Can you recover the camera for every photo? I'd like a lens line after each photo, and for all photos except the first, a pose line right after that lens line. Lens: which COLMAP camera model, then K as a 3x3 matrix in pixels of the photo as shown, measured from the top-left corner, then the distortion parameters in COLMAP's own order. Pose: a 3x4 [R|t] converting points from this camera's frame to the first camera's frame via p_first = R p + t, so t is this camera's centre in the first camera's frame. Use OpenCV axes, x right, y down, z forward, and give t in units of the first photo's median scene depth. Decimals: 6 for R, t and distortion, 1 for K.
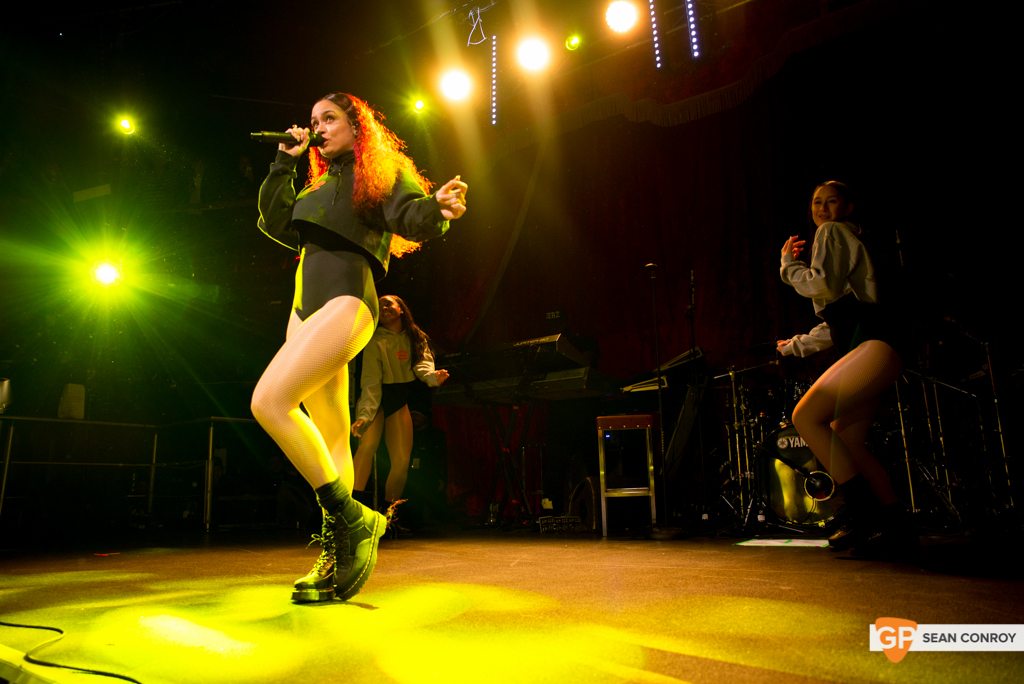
lens RADIAL K [[702.8, 0, 510.7], [0, 702.8, 342.3], [0, 0, 1]] dist [-0.111456, 0.071258]
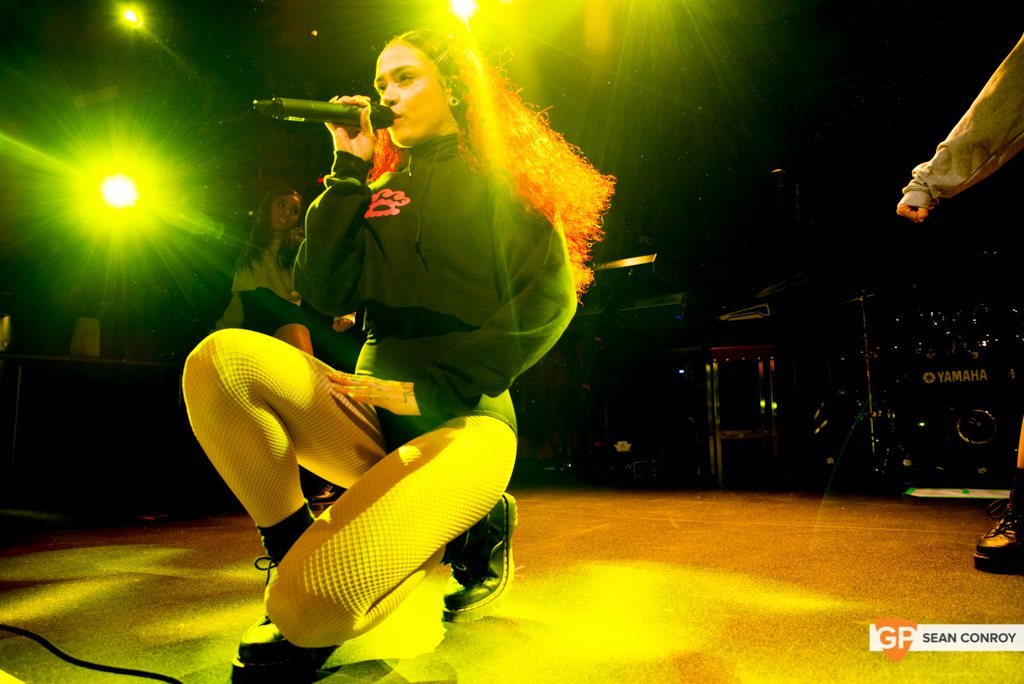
lens RADIAL K [[702.8, 0, 511.5], [0, 702.8, 342.9], [0, 0, 1]] dist [-0.111456, 0.071258]
pose [[0.999894, -0.005386, 0.013549, -0.120838], [0.004134, 0.995863, 0.090776, 0.018176], [-0.013982, -0.090710, 0.995779, 0.128371]]
